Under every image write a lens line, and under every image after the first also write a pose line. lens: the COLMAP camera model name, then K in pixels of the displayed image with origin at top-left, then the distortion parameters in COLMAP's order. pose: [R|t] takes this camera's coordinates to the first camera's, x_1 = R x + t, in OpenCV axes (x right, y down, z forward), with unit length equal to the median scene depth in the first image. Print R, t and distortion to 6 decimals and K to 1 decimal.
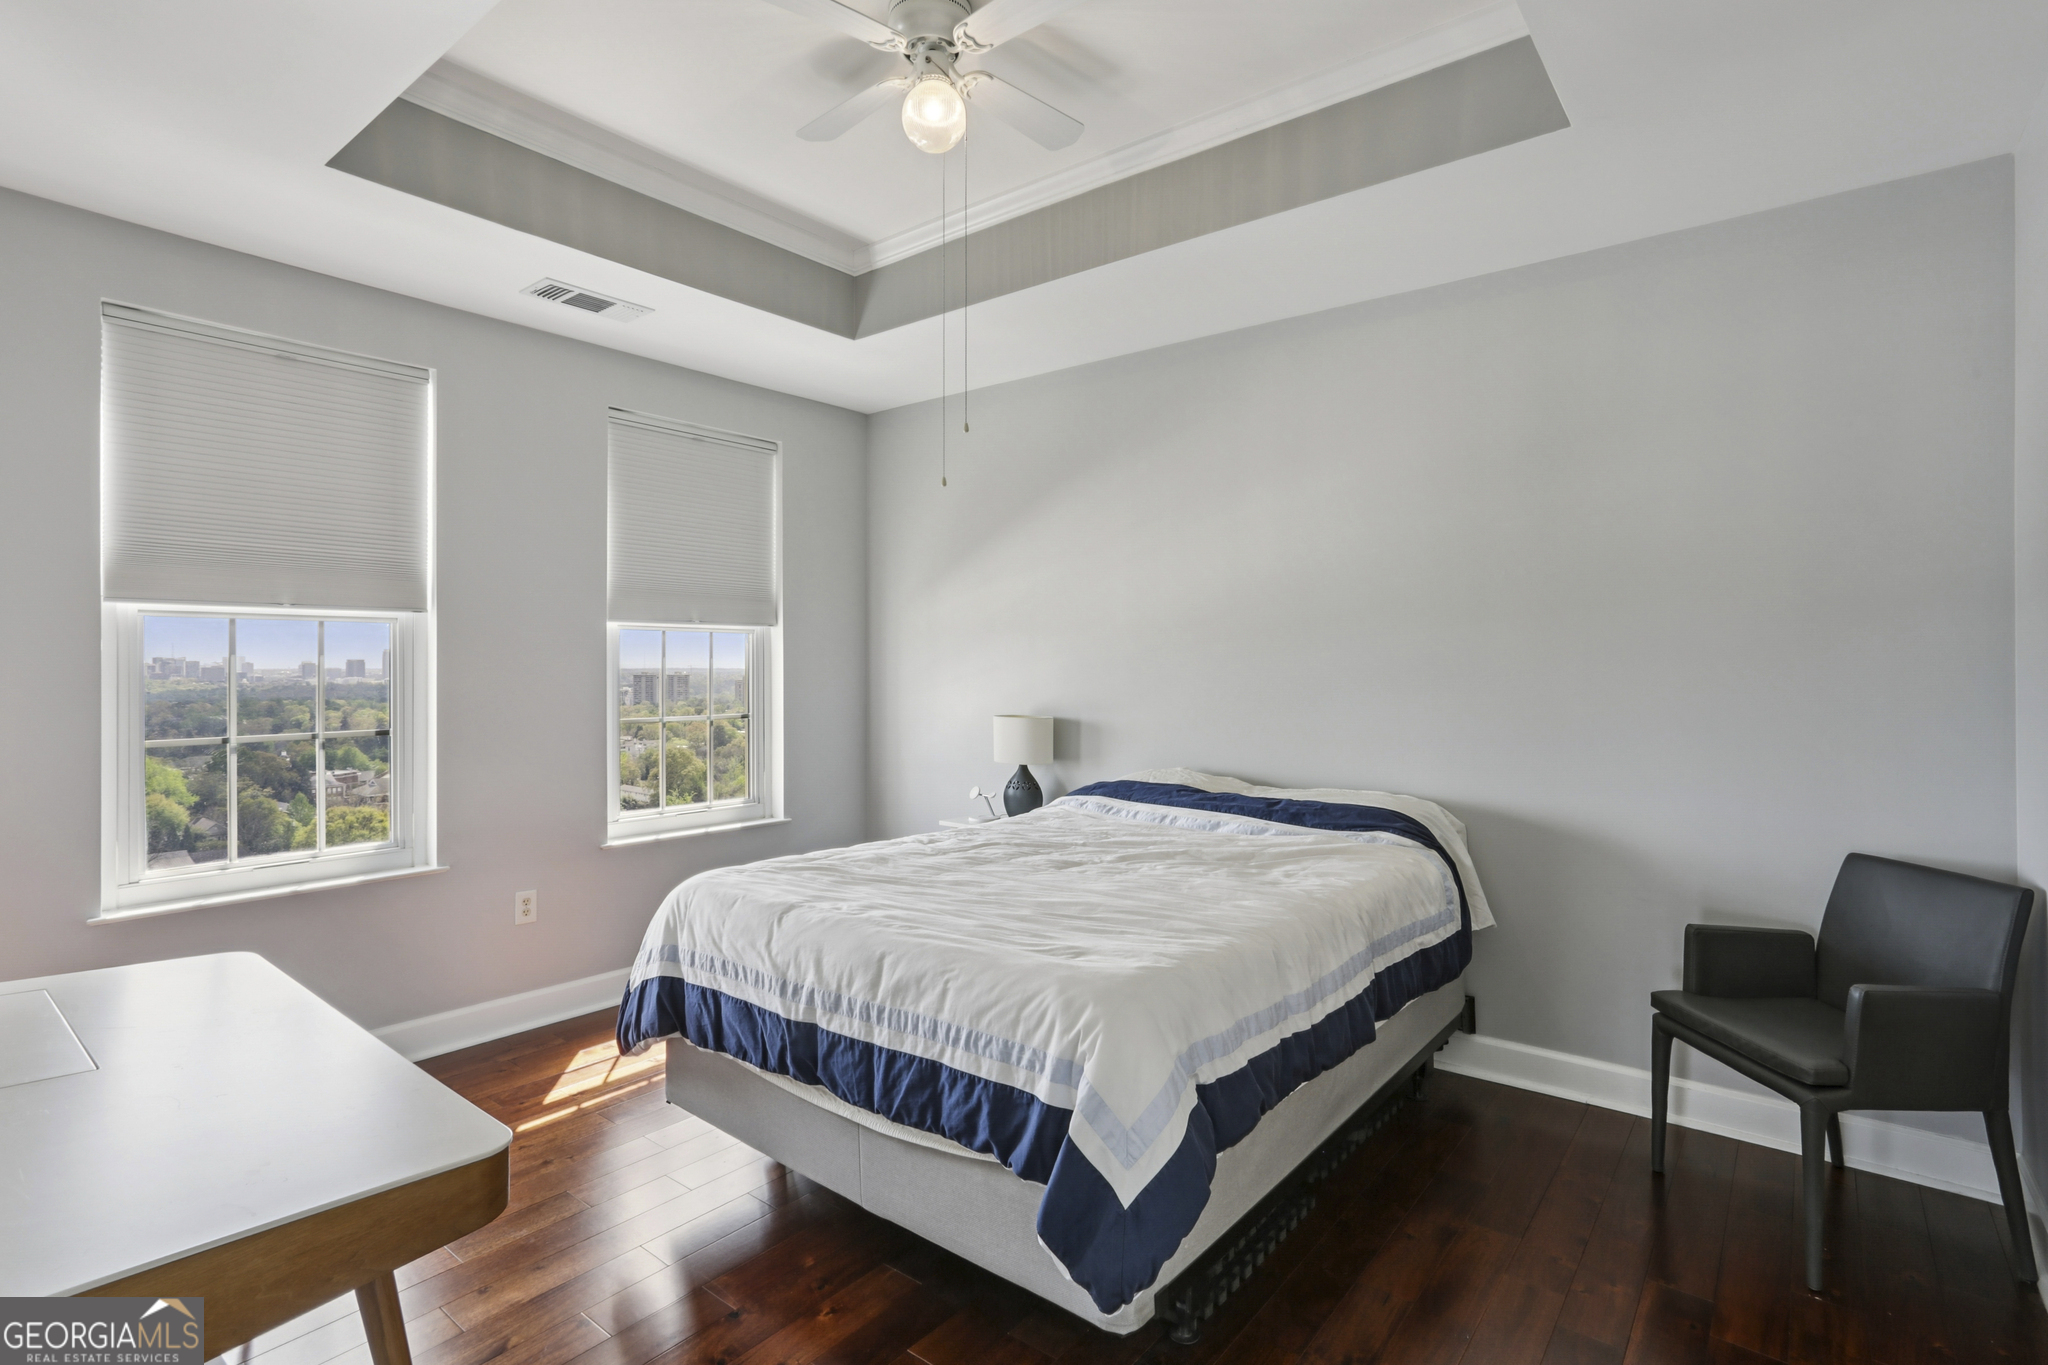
lens RADIAL K [[1029.1, 0, 1025.9], [0, 1029.1, 678.1], [0, 0, 1]] dist [-0.047211, 0.024683]
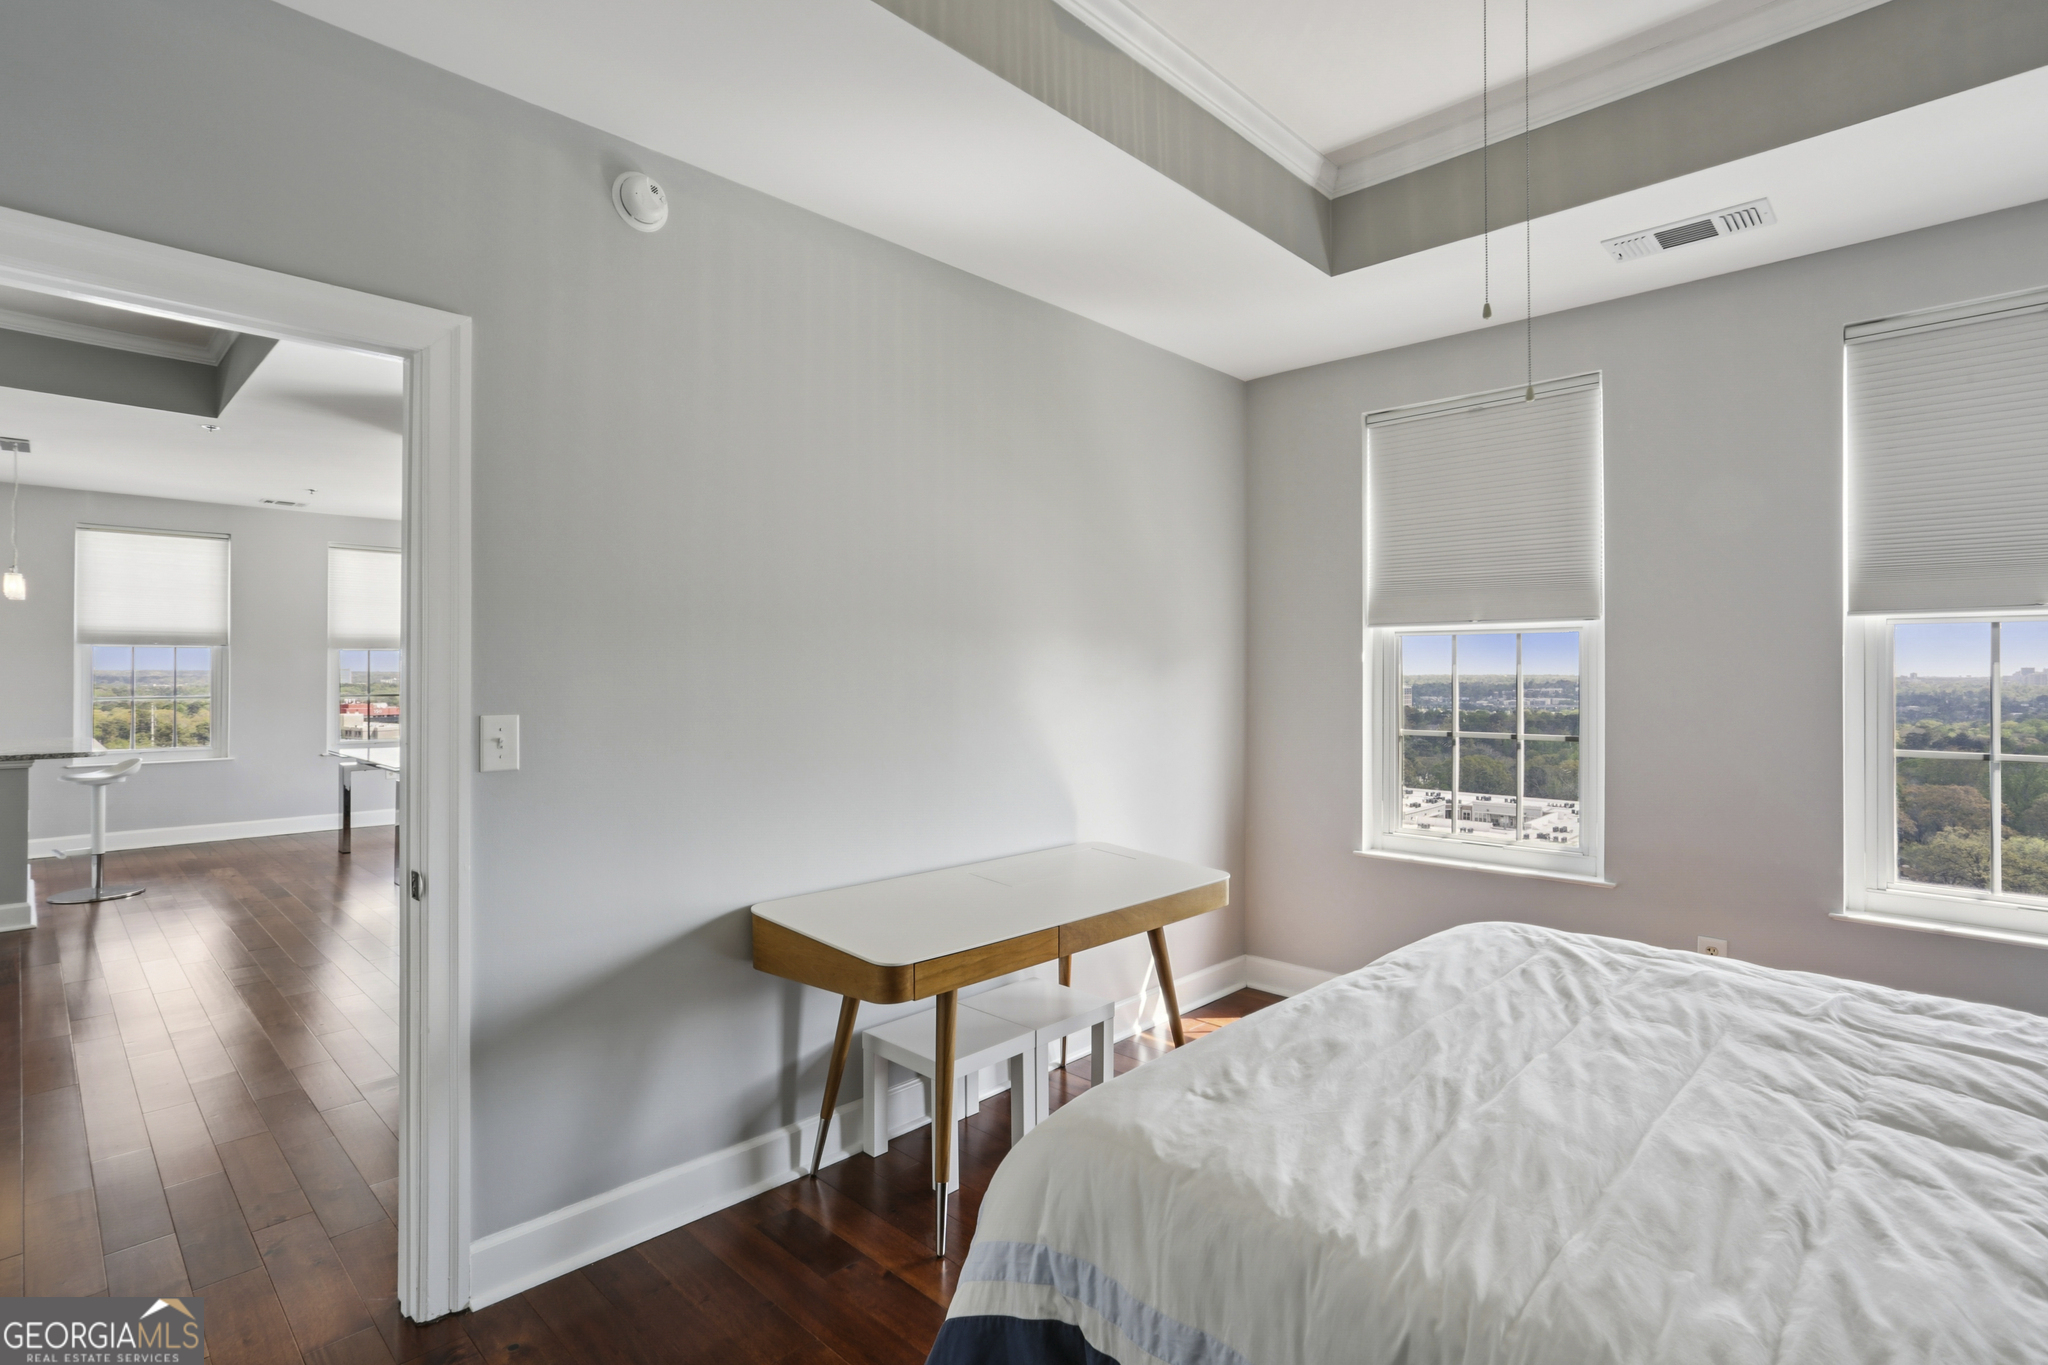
lens RADIAL K [[1029.1, 0, 1040.6], [0, 1029.1, 666.7], [0, 0, 1]] dist [-0.047211, 0.024683]
pose [[-0.123718, -0.006445, -0.992296, 0.446273], [-0.014446, 0.999885, -0.004693, -0.006310], [0.992212, 0.013754, -0.123797, 0.583967]]
